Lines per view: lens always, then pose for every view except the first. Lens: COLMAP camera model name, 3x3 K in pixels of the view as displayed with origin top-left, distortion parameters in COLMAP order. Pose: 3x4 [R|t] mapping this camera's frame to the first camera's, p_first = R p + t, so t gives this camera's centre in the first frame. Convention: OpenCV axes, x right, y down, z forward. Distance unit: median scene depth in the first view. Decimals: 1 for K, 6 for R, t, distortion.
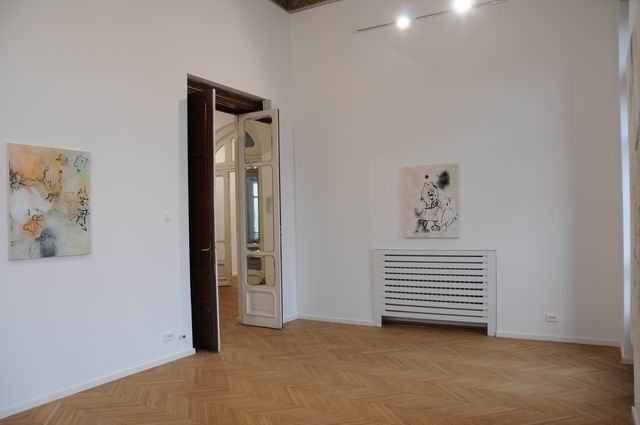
lens RADIAL K [[507.9, 0, 321.7], [0, 507.9, 213.0], [0, 0, 1]] dist [-0.122095, 0.086217]
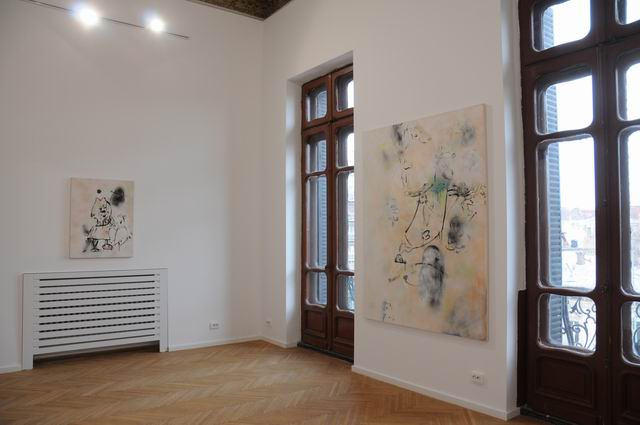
lens RADIAL K [[507.9, 0, 322.6], [0, 507.9, 212.7], [0, 0, 1]] dist [-0.122095, 0.086217]
pose [[0.388734, 0.062600, 0.919221, -0.476939], [-0.016917, 0.998006, -0.060811, 0.015833], [-0.921195, 0.008088, 0.389018, 0.282717]]
